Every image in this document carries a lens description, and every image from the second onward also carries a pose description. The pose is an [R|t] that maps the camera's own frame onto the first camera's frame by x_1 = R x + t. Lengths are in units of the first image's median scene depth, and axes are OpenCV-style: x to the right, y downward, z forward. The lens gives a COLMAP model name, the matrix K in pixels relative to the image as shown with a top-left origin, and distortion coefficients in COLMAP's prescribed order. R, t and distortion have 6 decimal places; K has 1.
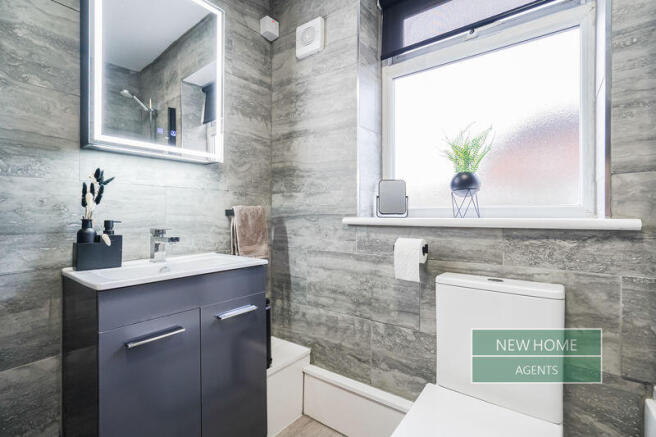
lens RADIAL K [[304.2, 0, 328.1], [0, 304.2, 216.4], [0, 0, 1]] dist [-0.011935, 0.002632]
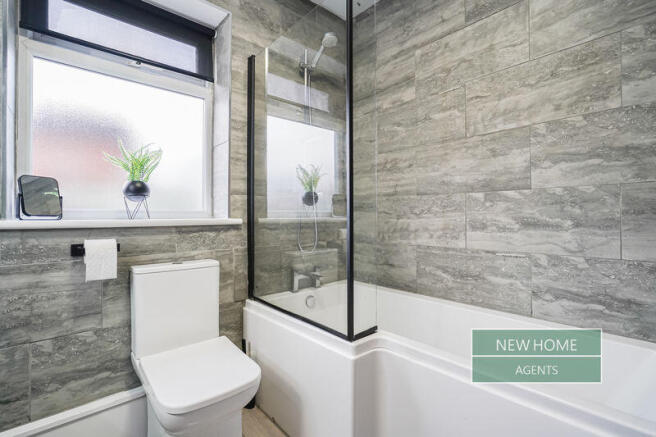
lens RADIAL K [[304.2, 0, 327.8], [0, 304.2, 216.3], [0, 0, 1]] dist [-0.011935, 0.002632]
pose [[0.186874, -0.001024, 0.982383, -0.593511], [0.004960, 0.999988, 0.000098, -0.002743], [-0.982371, 0.004854, 0.186877, 0.044396]]
